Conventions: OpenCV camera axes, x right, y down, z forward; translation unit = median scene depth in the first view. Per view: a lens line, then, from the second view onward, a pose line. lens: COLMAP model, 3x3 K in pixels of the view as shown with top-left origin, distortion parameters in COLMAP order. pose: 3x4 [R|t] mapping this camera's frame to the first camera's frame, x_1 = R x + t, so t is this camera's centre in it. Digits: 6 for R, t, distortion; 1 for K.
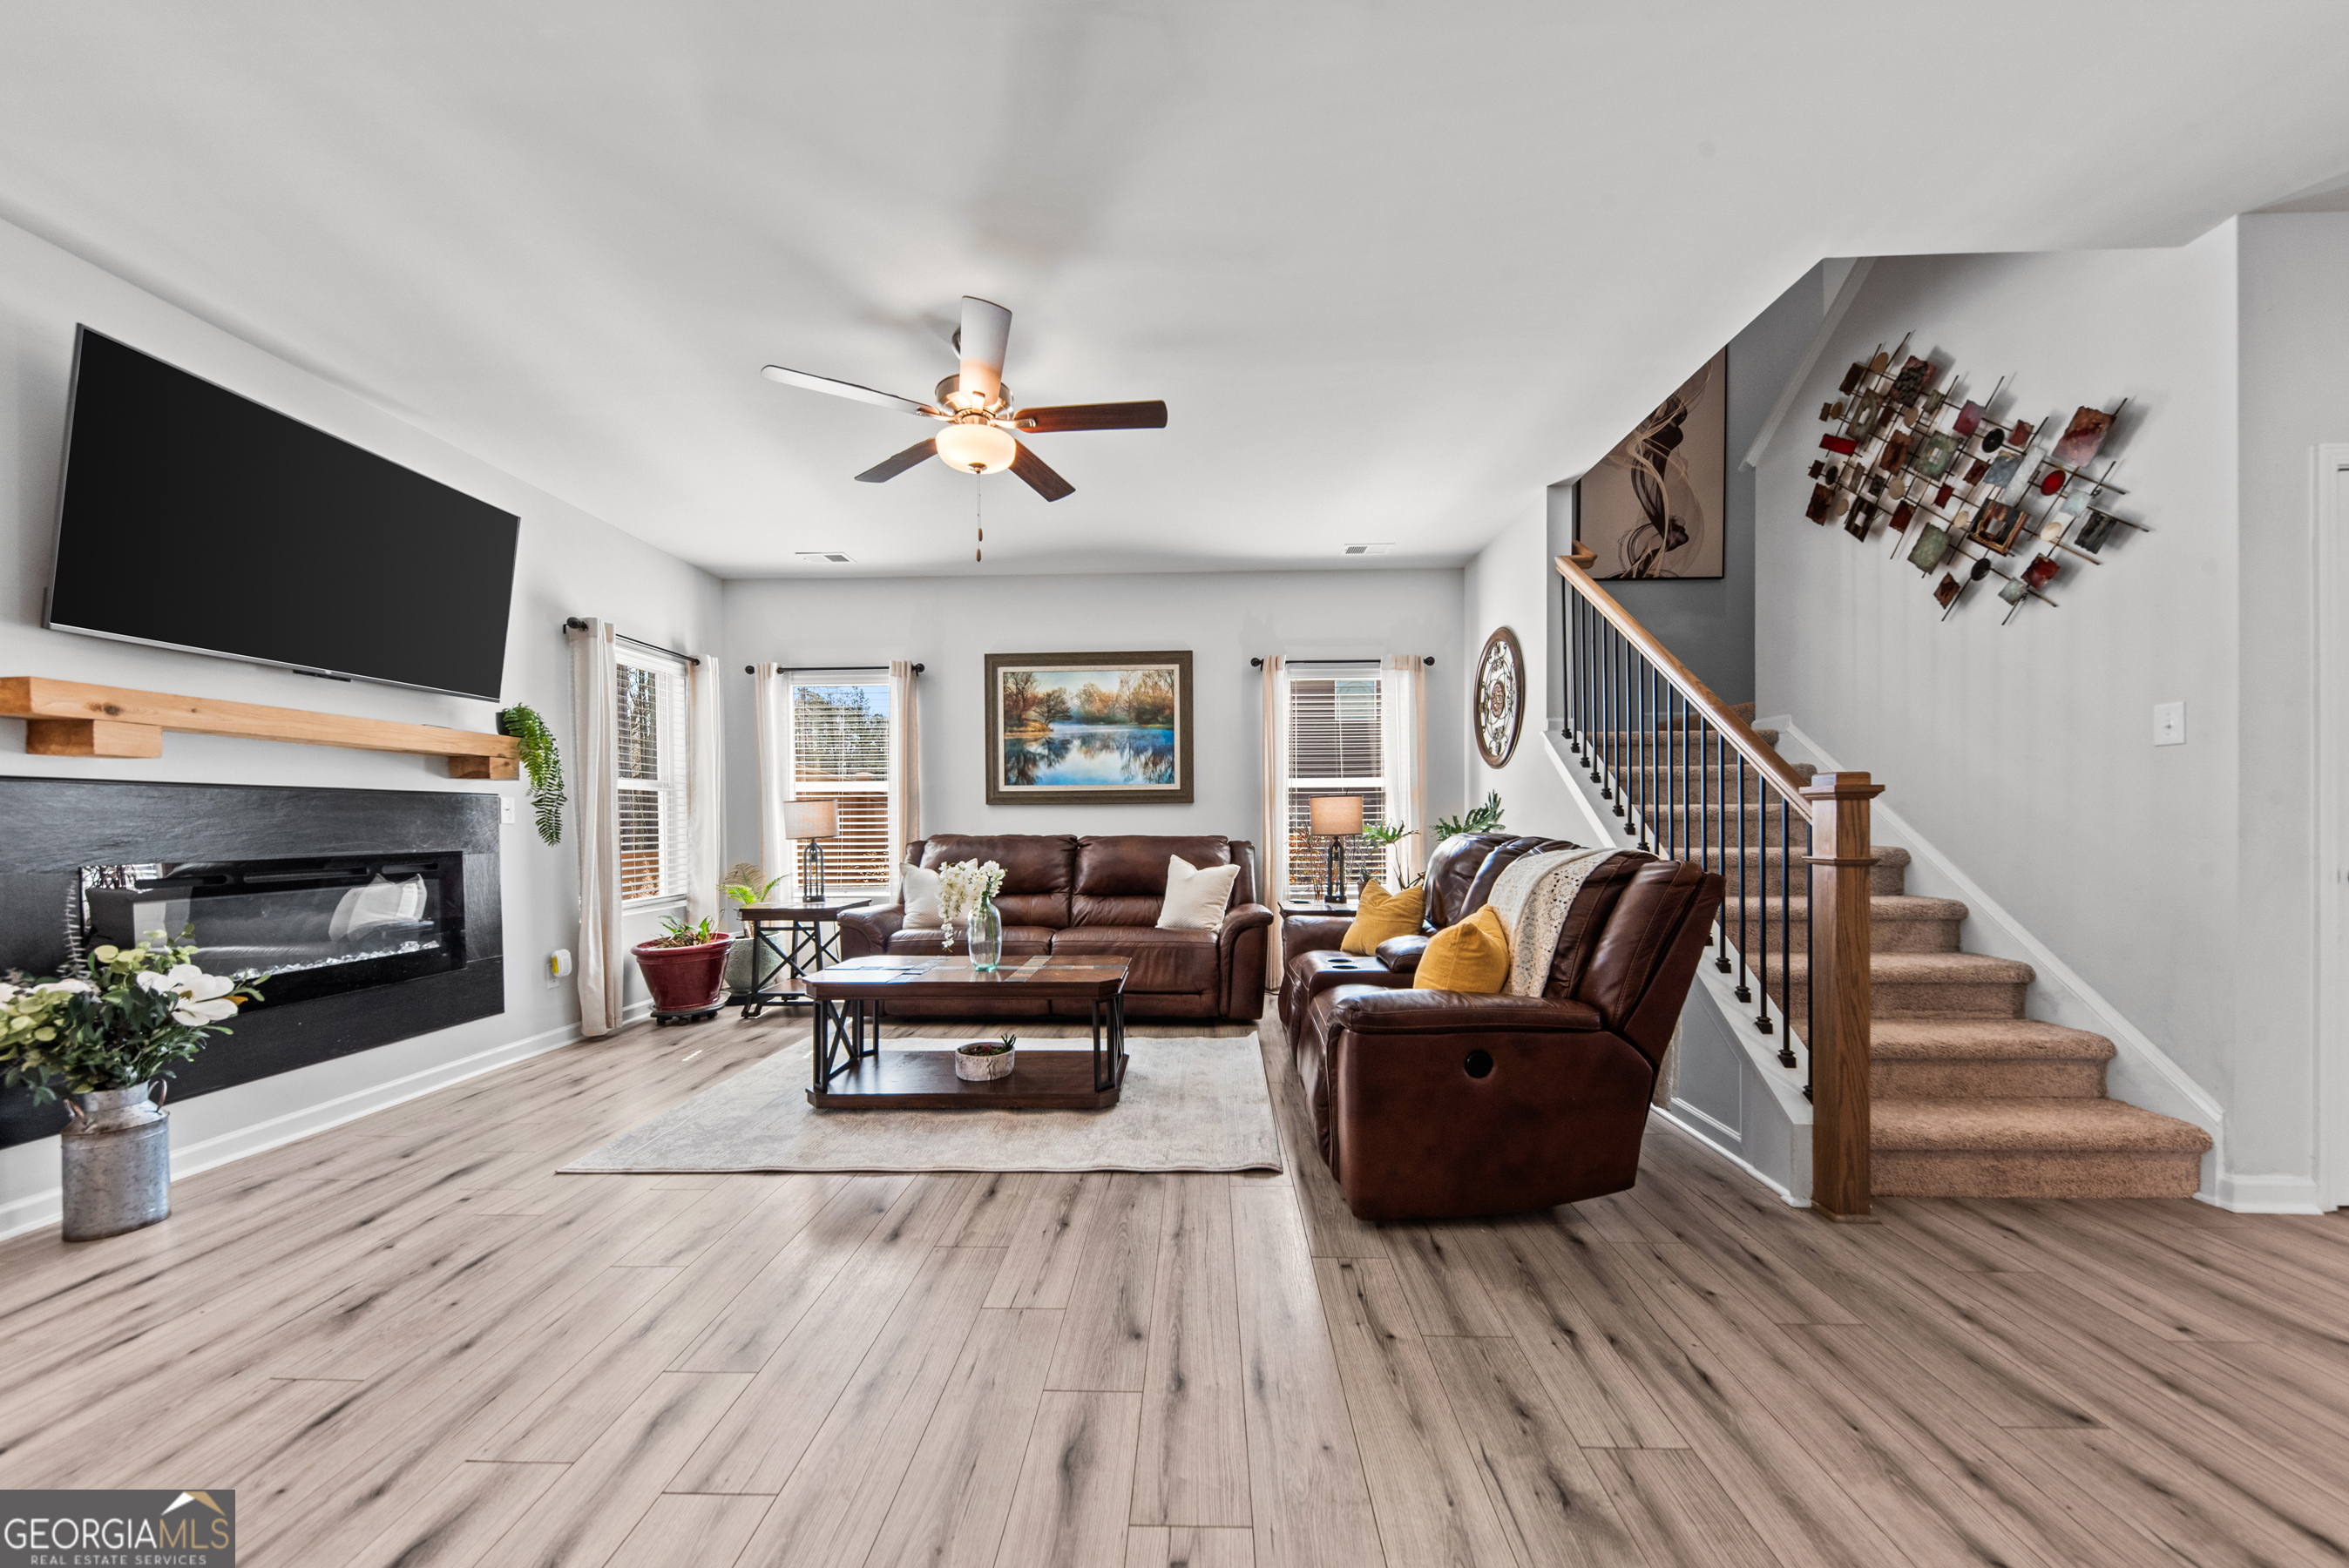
lens RADIAL K [[818.4, 0, 1187.1], [0, 818.4, 840.4], [0, 0, 1]] dist [0.006701, -0.002057]
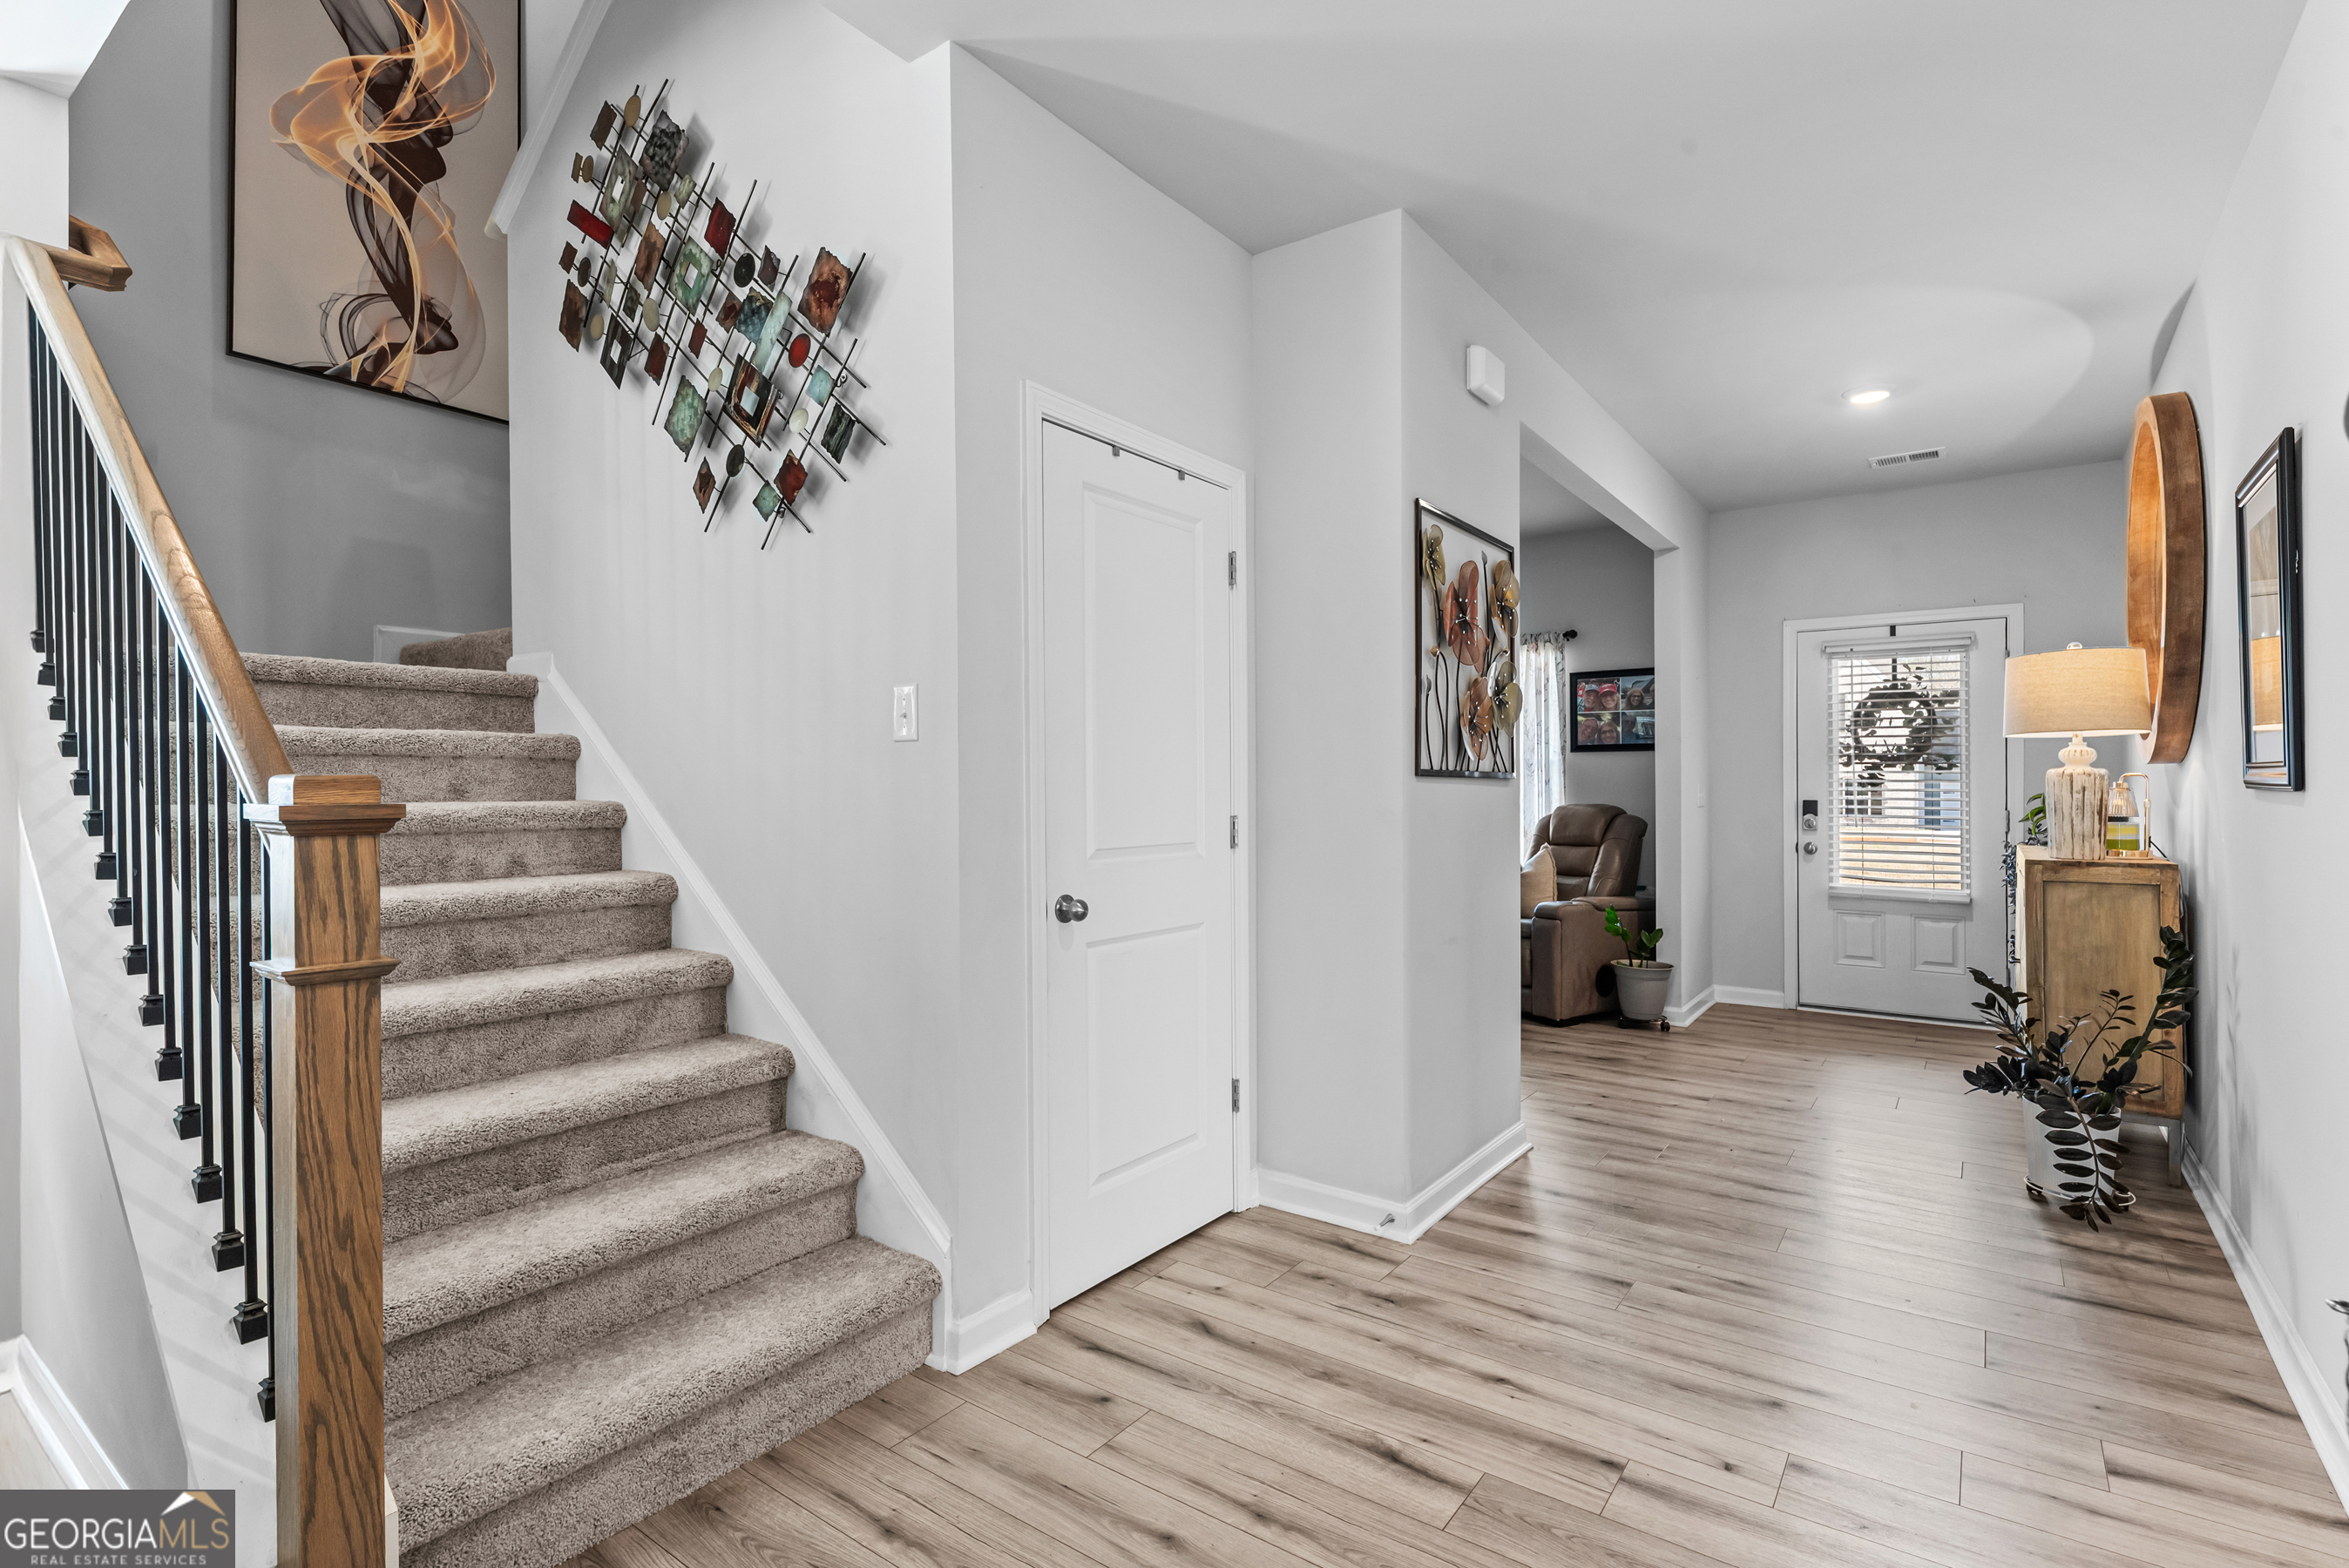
lens RADIAL K [[1107.9, 0, 1186.0], [0, 1107.9, 792.0], [0, 0, 1]] dist [0.012299, 0.000014]
pose [[0.561220, 0.003894, 0.827657, 0.395273], [0.010763, 0.999870, -0.012002, -0.042928], [-0.827596, 0.015644, 0.561106, 0.183162]]
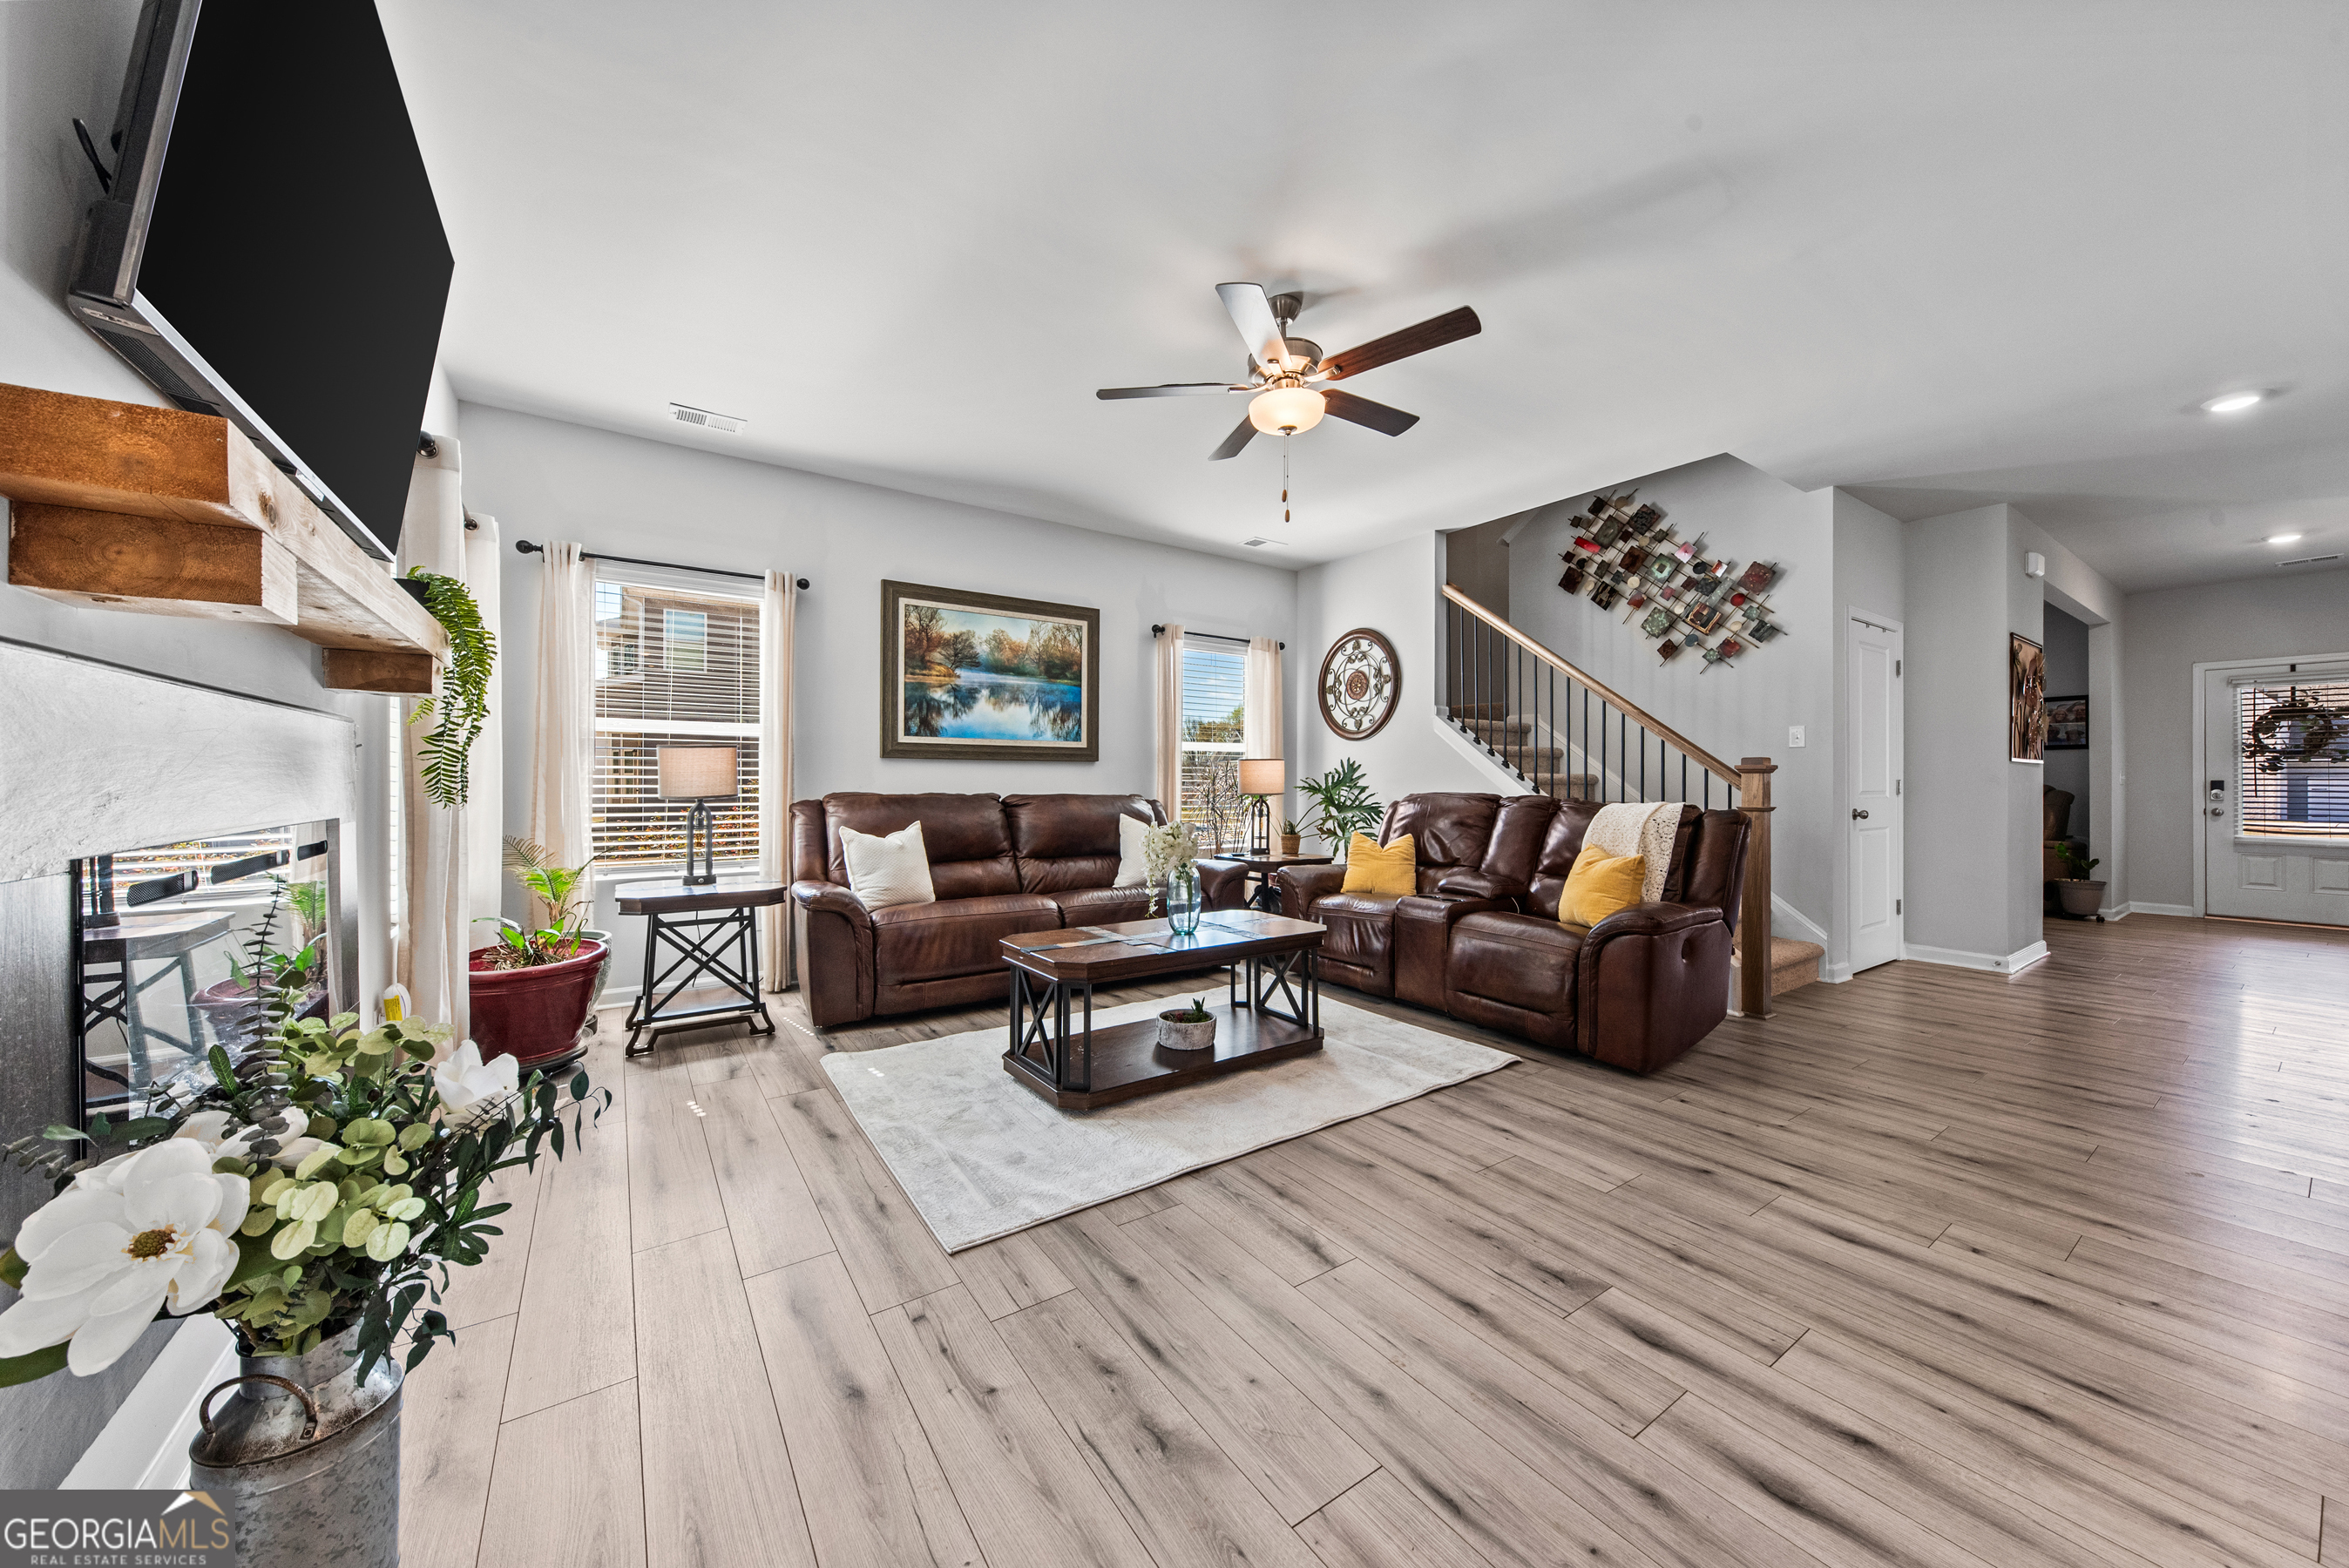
lens RADIAL K [[818.4, 0, 1175.9], [0, 818.4, 790.4], [0, 0, 1]] dist [0.006701, -0.002057]
pose [[0.806740, 0.005053, 0.590885, -0.852508], [0.002404, 0.999927, -0.011835, 0.001688], [-0.590901, 0.010968, 0.806669, 0.238494]]
